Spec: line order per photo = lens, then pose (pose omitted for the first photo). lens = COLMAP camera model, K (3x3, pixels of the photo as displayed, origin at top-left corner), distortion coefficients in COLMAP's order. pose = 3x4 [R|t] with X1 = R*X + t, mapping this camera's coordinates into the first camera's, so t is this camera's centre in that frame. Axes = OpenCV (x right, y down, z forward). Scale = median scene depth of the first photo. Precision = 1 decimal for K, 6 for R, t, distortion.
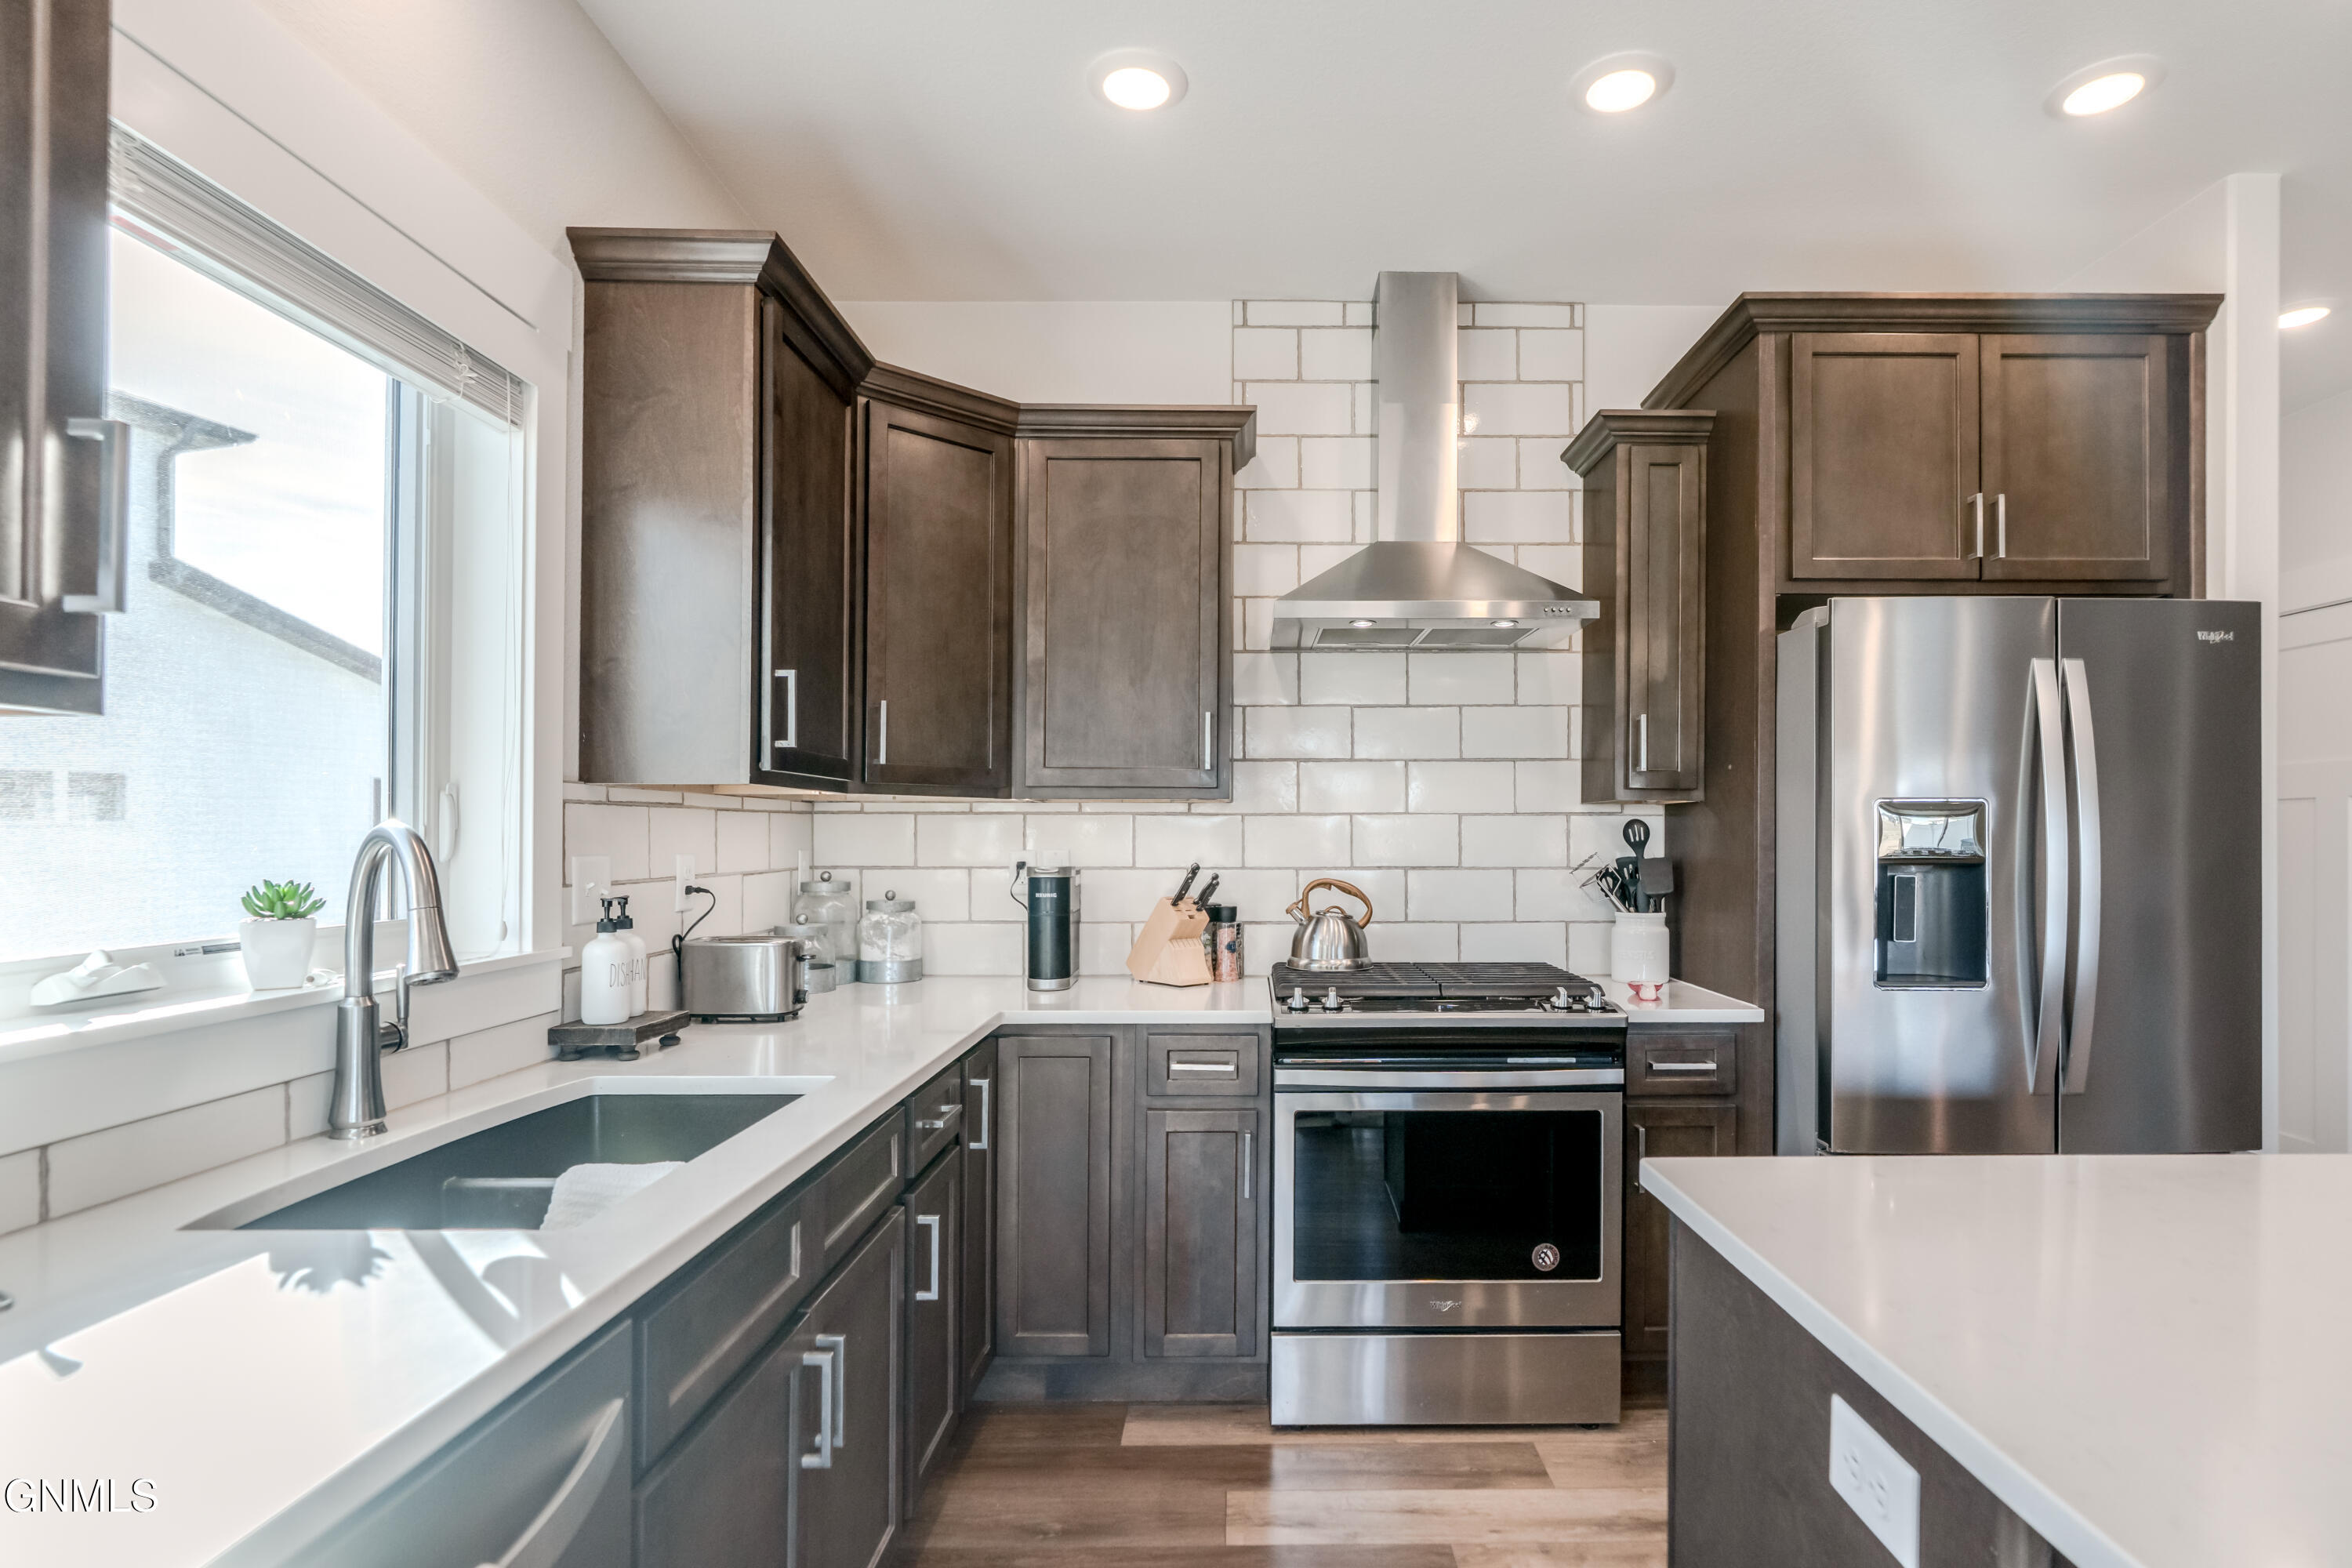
lens RADIAL K [[1197.5, 0, 1235.5], [0, 1197.5, 830.9], [0, 0, 1]] dist [-0.012073, 0.006329]
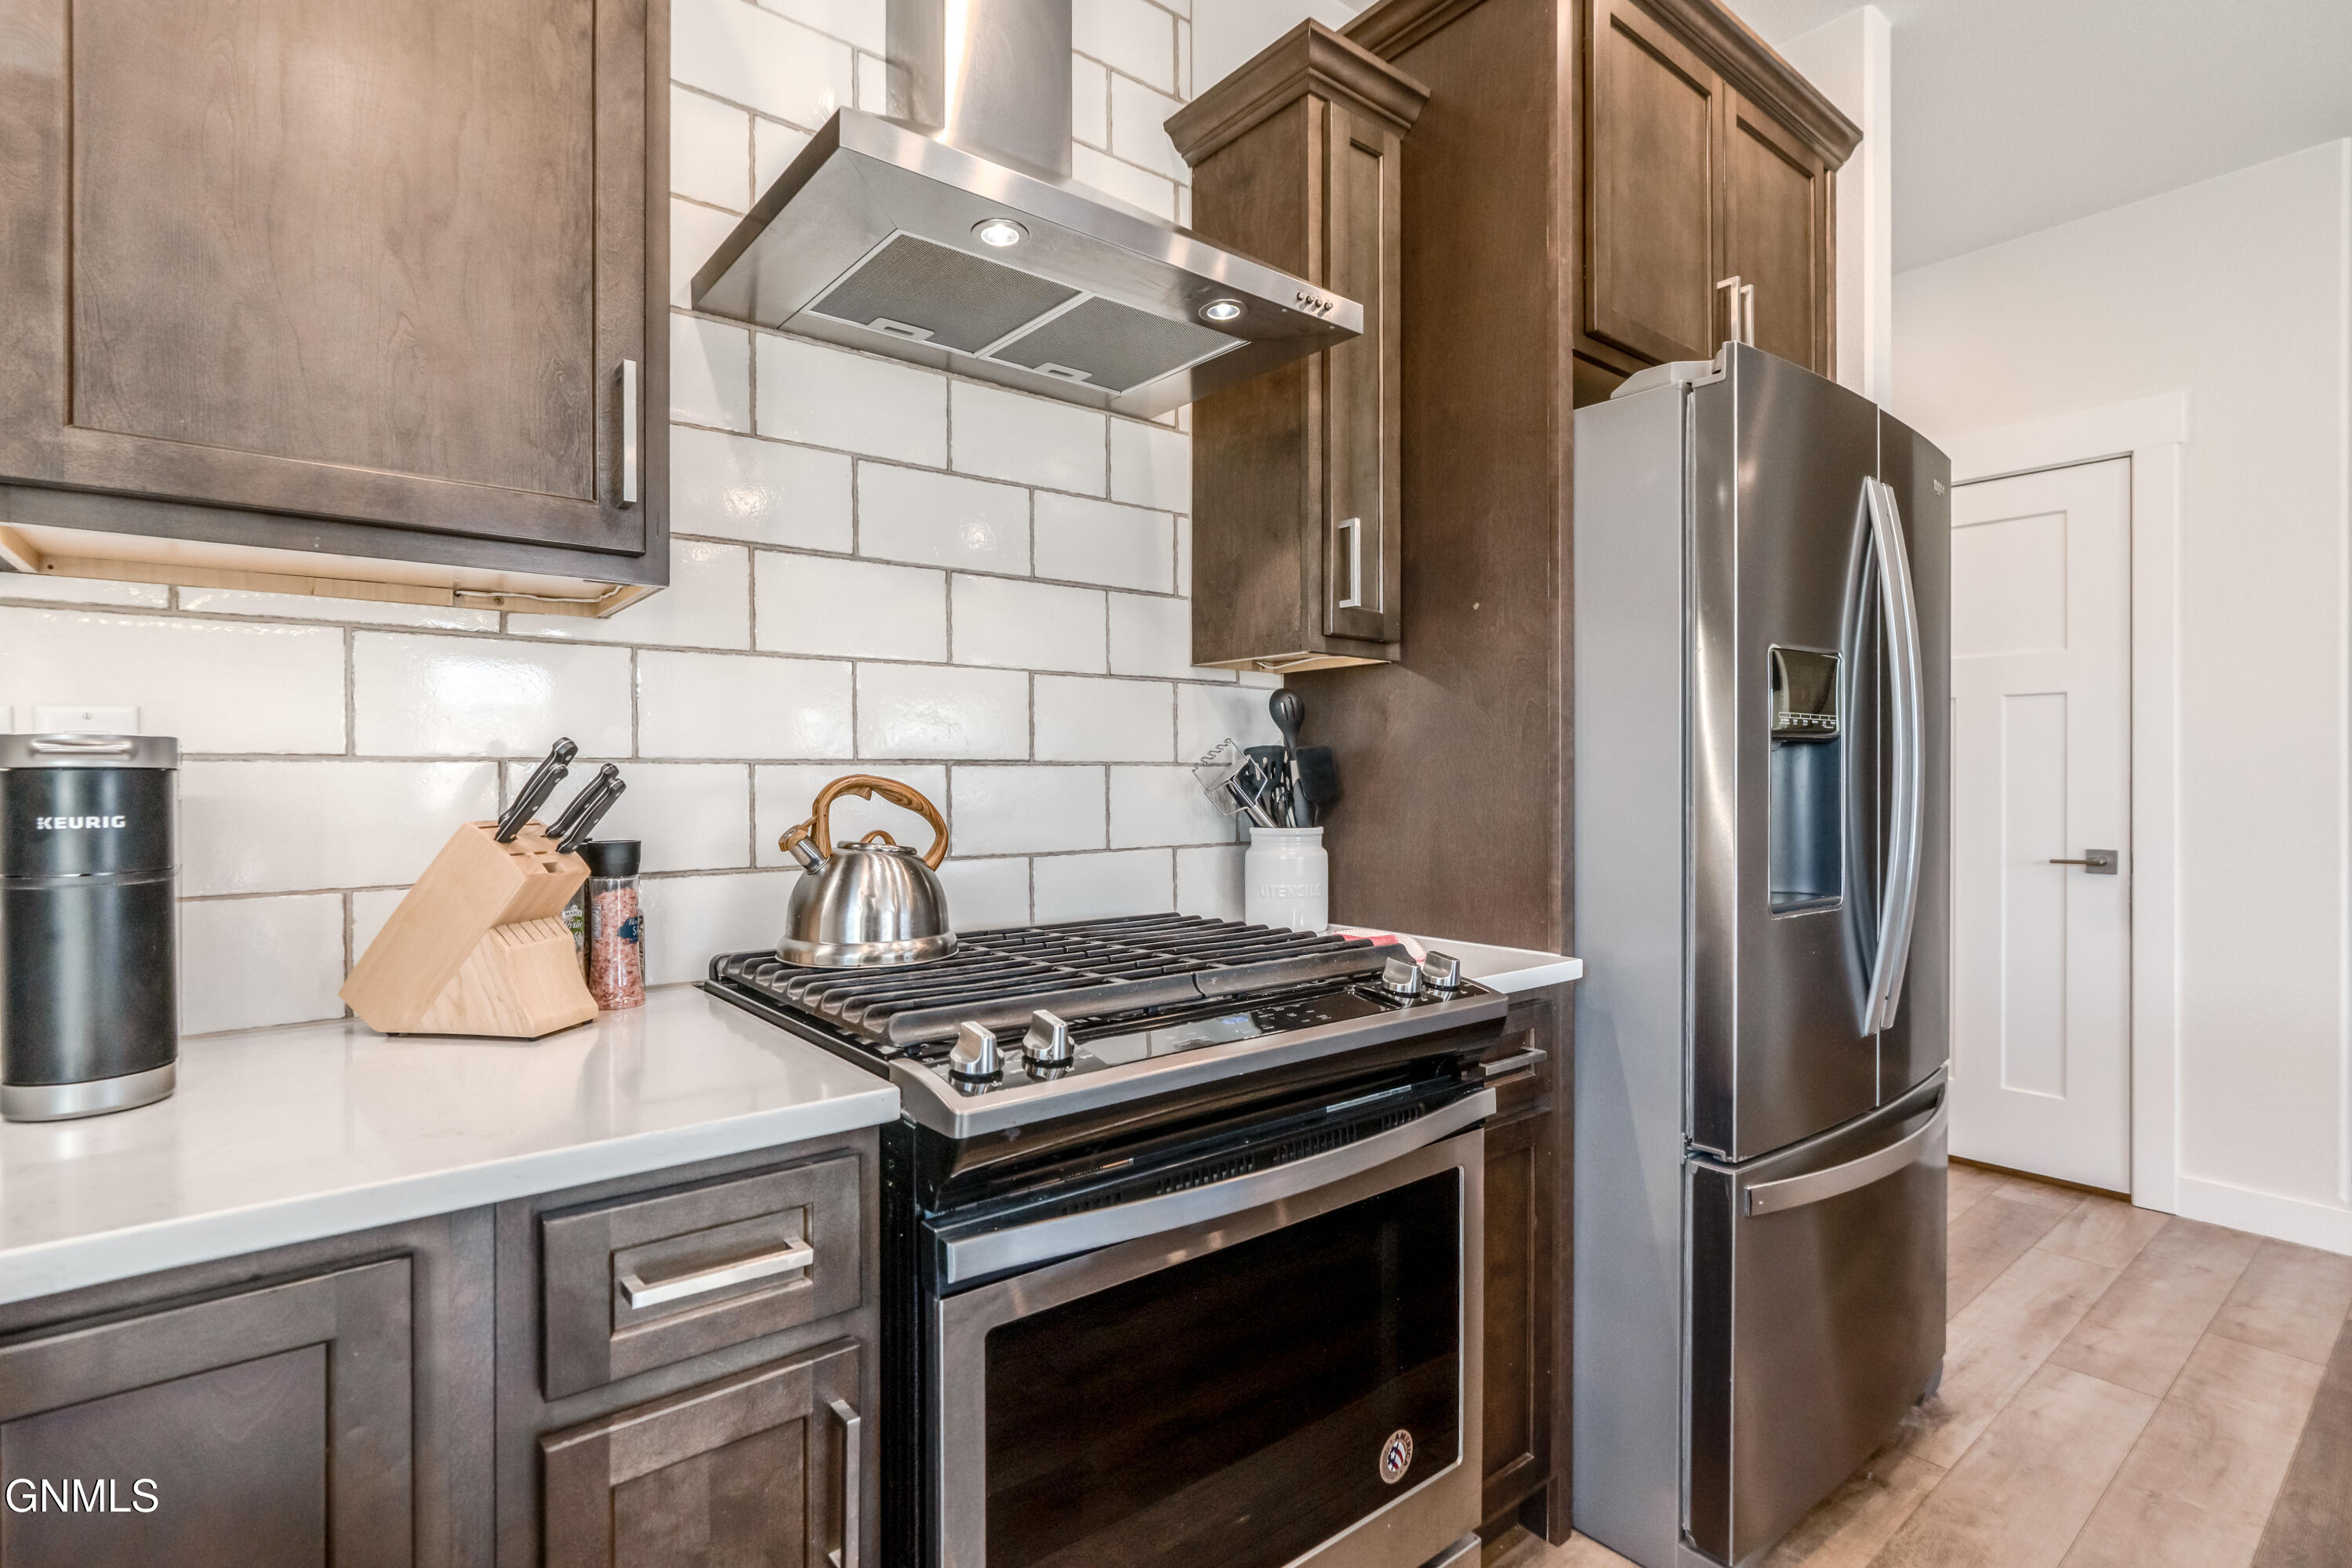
lens RADIAL K [[1140.4, 0, 1181.0], [0, 1140.4, 785.4], [0, 0, 1]] dist [-0.005801, 0.001903]
pose [[0.778972, -0.005934, 0.627031, -0.115871], [0.000751, 0.999963, 0.008530, 0.040351], [-0.627058, -0.006173, 0.778948, 0.558135]]
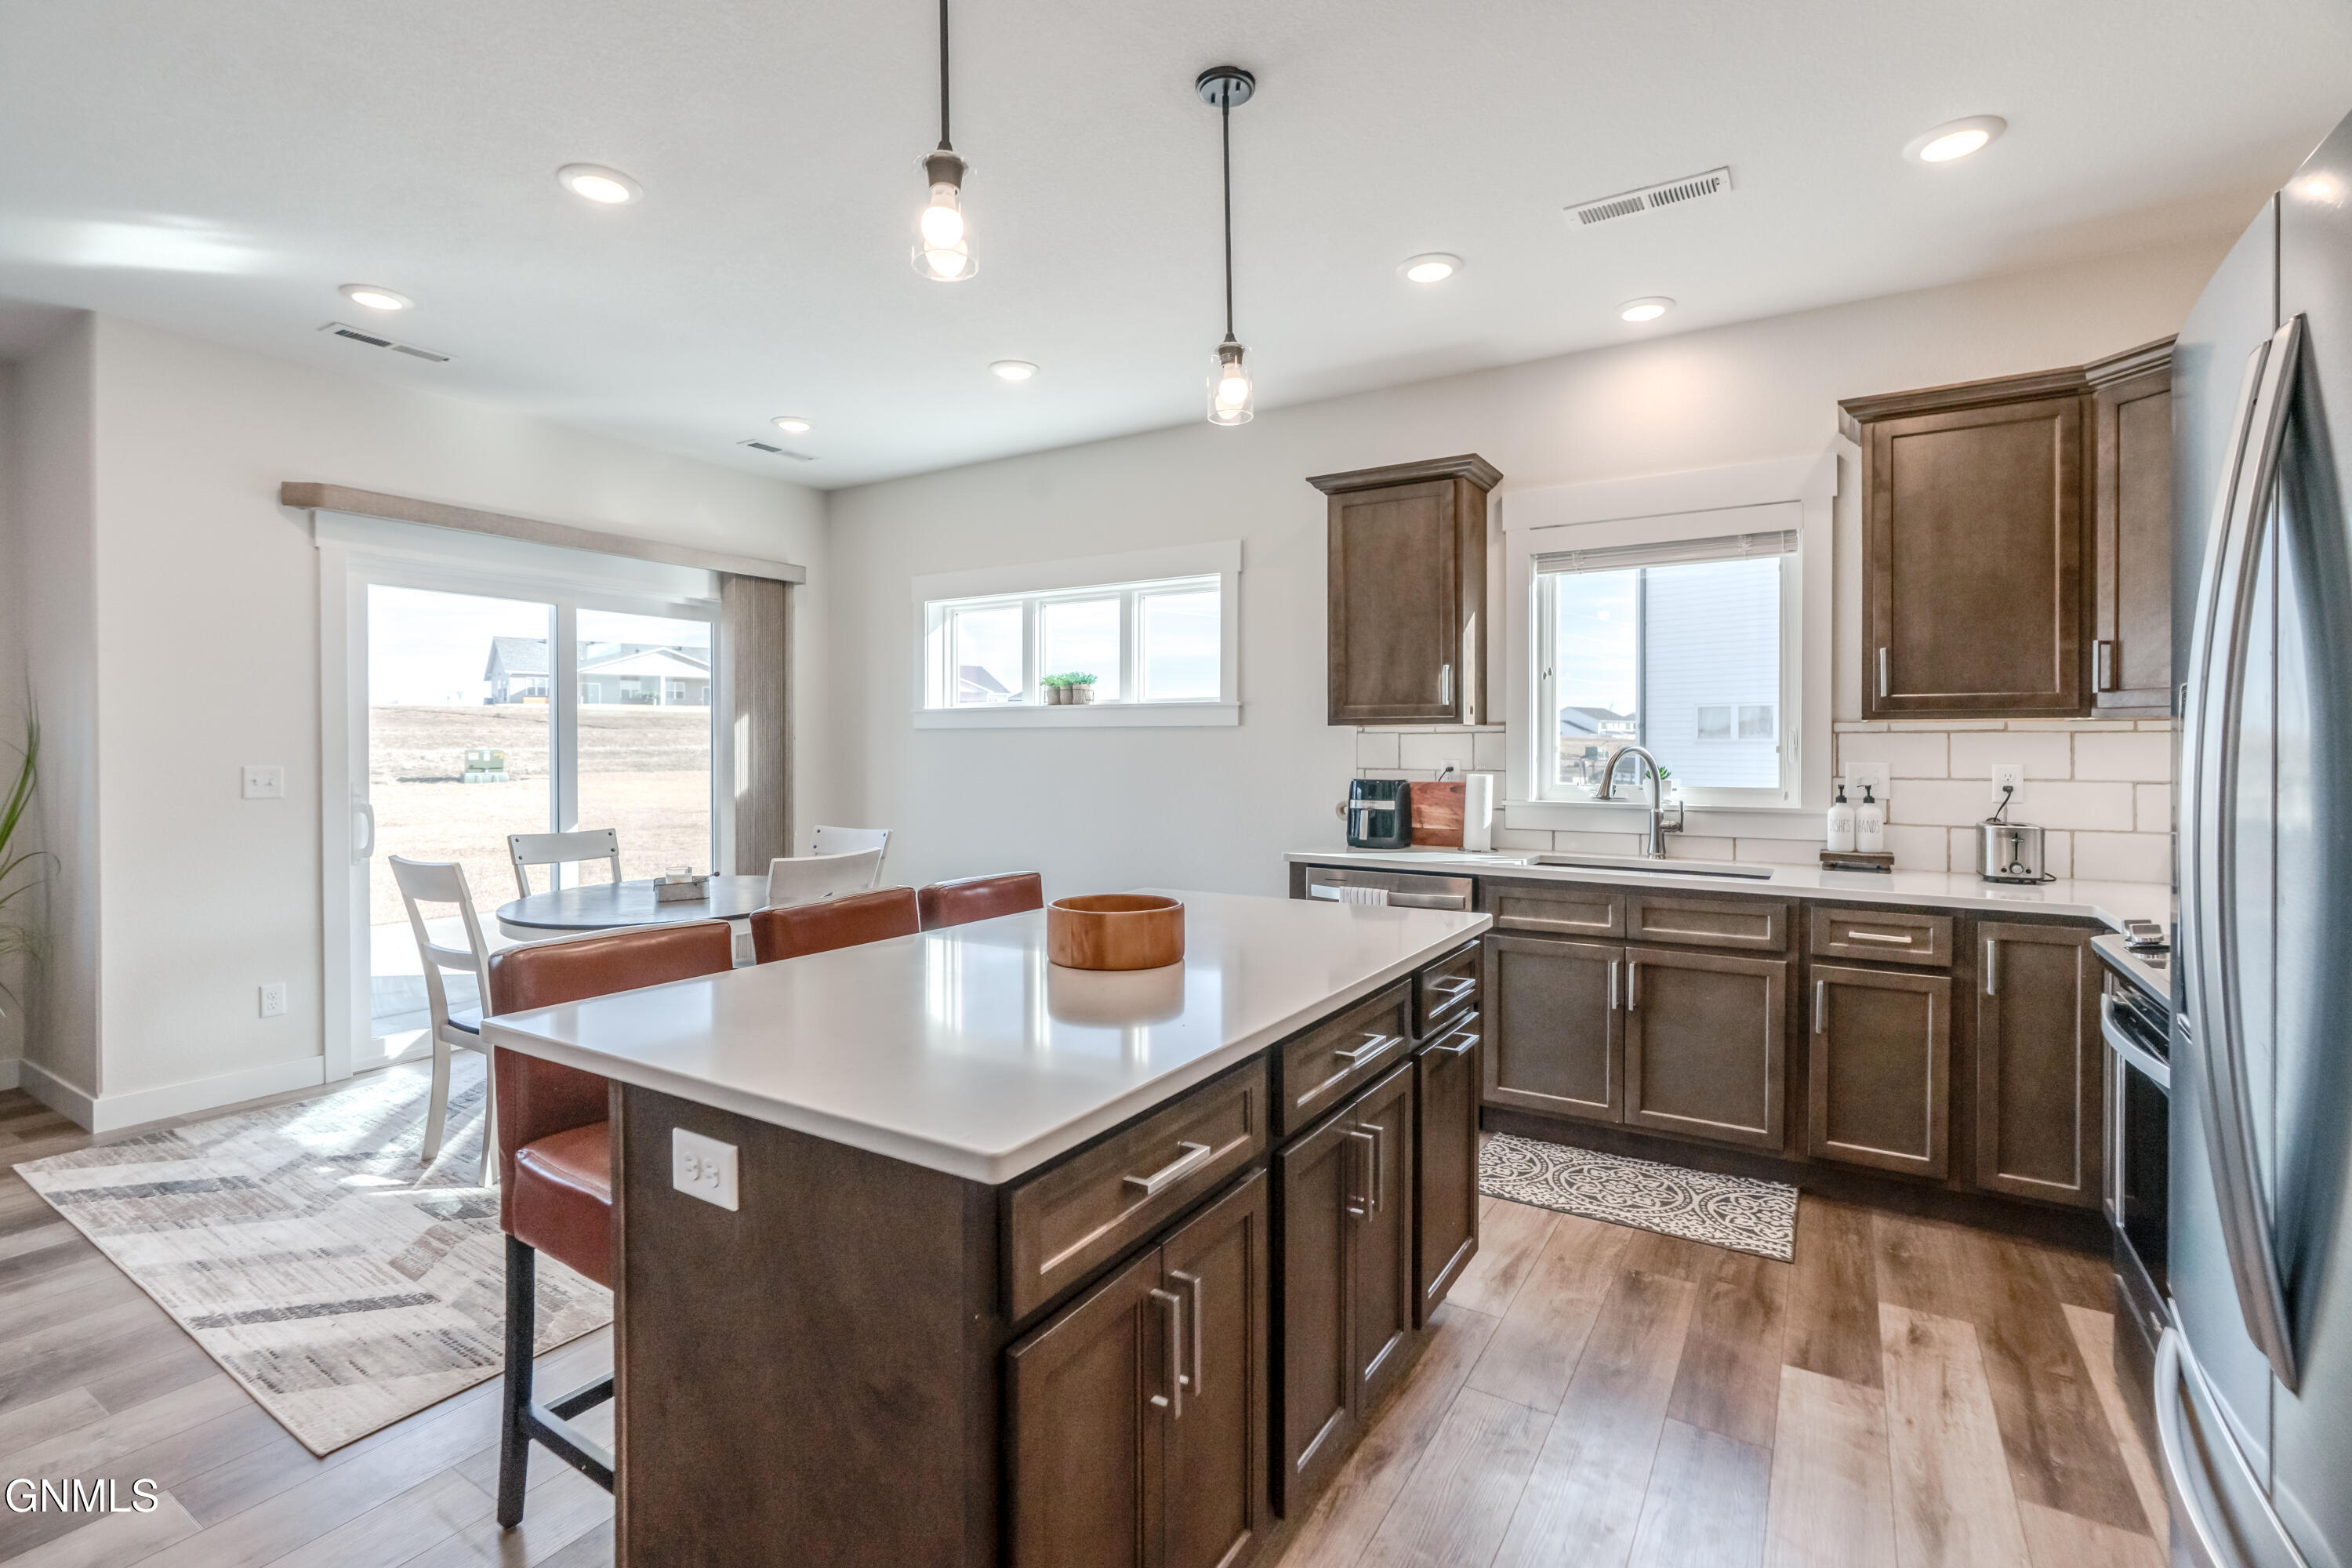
lens RADIAL K [[1067.7, 0, 1166.0], [0, 1067.7, 755.1], [0, 0, 1]] dist [-0.006437, 0.003184]
pose [[-0.538958, 0.005127, -0.842317, 0.979492], [0.000681, 0.999984, 0.005651, 0.000294], [0.842333, 0.002472, -0.538952, 0.691090]]
